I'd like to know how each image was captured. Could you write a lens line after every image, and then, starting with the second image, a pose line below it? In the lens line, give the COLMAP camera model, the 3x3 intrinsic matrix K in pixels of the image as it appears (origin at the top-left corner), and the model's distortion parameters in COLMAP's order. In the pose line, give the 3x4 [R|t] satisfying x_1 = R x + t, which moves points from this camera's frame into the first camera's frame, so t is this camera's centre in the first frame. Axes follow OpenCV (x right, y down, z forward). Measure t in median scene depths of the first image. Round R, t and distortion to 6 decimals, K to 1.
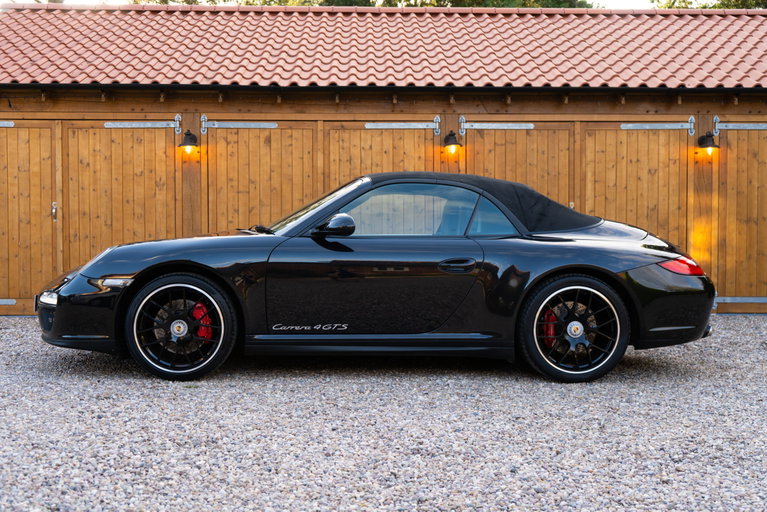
lens RADIAL K [[879.1, 0, 385.8], [0, 879.1, 256.8], [0, 0, 1]] dist [0.005792, 0.028801]
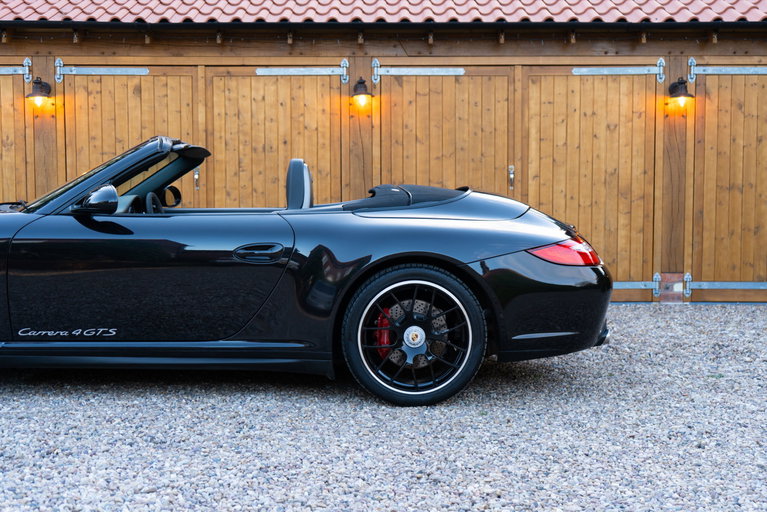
lens RADIAL K [[985.9, 0, 385.4], [0, 985.9, 256.1], [0, 0, 1]] dist [0.015477, 0.015217]
pose [[0.999554, 0.001661, -0.029833, 0.124048], [-0.000637, 0.999412, 0.034290, -0.009537], [0.029872, -0.034256, 0.998967, 0.083810]]
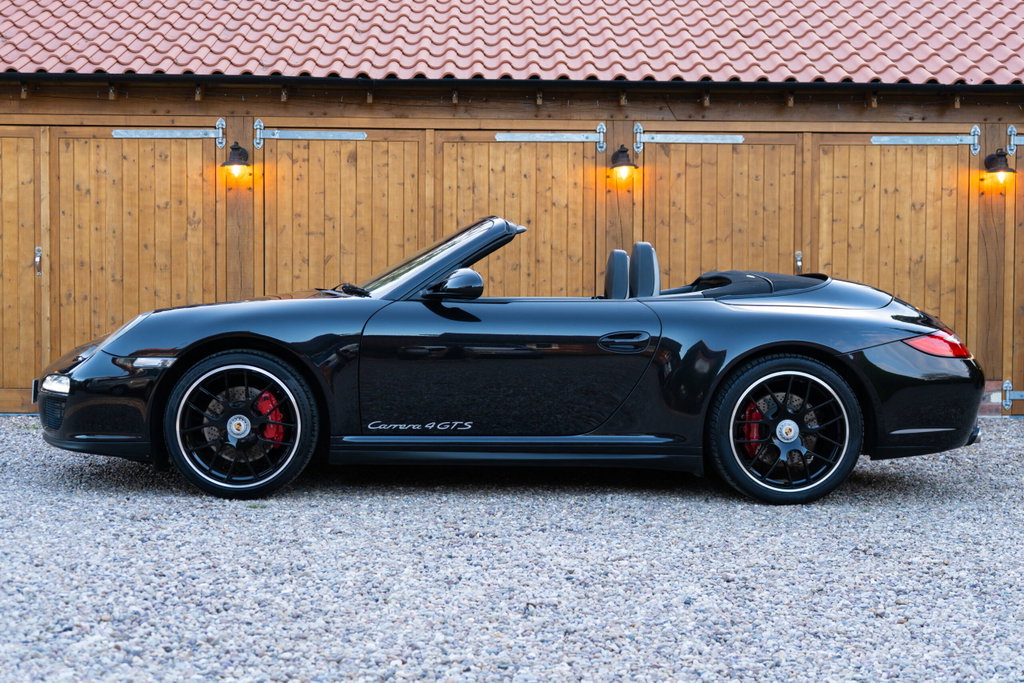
lens RADIAL K [[1402.4, 0, 527.3], [0, 1402.4, 332.9], [0, 0, 1]] dist [0.008245, 0.059193]
pose [[0.999982, 0.005510, 0.002537, -0.000798], [-0.005514, 0.999984, 0.001506, 0.000873], [-0.002529, -0.001520, 0.999996, -0.086489]]
